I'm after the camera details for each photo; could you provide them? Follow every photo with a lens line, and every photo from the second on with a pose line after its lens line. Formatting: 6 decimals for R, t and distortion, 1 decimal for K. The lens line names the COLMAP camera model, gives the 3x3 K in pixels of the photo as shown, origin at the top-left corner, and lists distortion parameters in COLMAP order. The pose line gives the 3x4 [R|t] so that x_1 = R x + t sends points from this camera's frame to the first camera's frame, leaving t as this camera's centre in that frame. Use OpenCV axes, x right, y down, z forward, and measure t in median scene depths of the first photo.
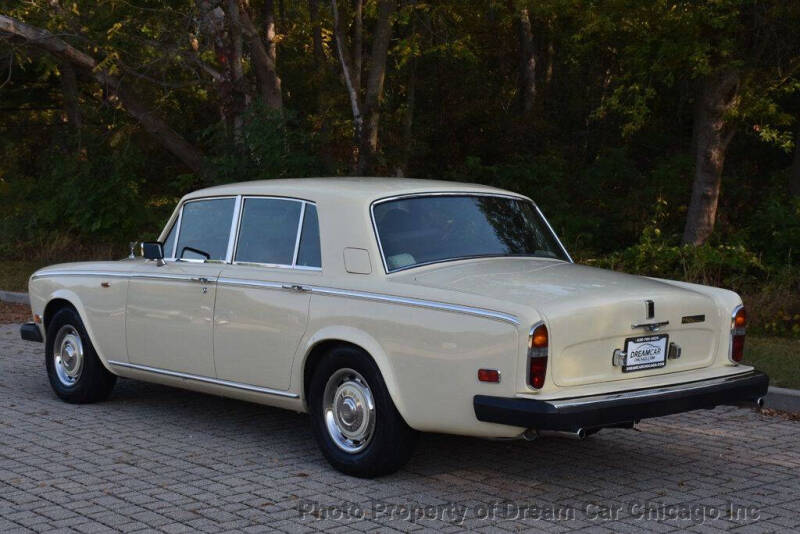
lens RADIAL K [[1369.5, 0, 400.0], [0, 1369.5, 267.0], [0, 0, 1]] dist [0.307998, 0.176858]
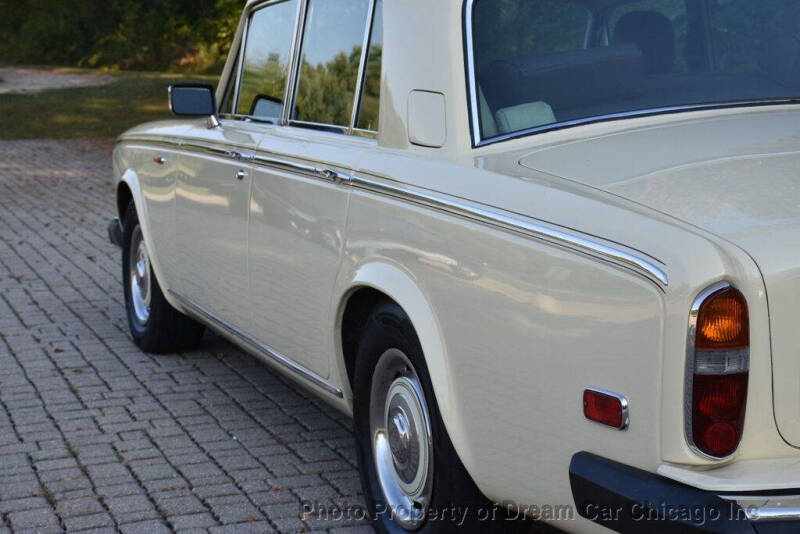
lens RADIAL K [[1592.5, 0, 390.3], [0, 1592.5, 268.3], [0, 0, 1]] dist [0.269148, 0.401843]
pose [[0.933185, 0.030068, -0.358137, 0.149045], [0.001381, 0.996187, 0.087236, -0.000842], [0.359395, -0.081902, 0.929585, 0.486421]]
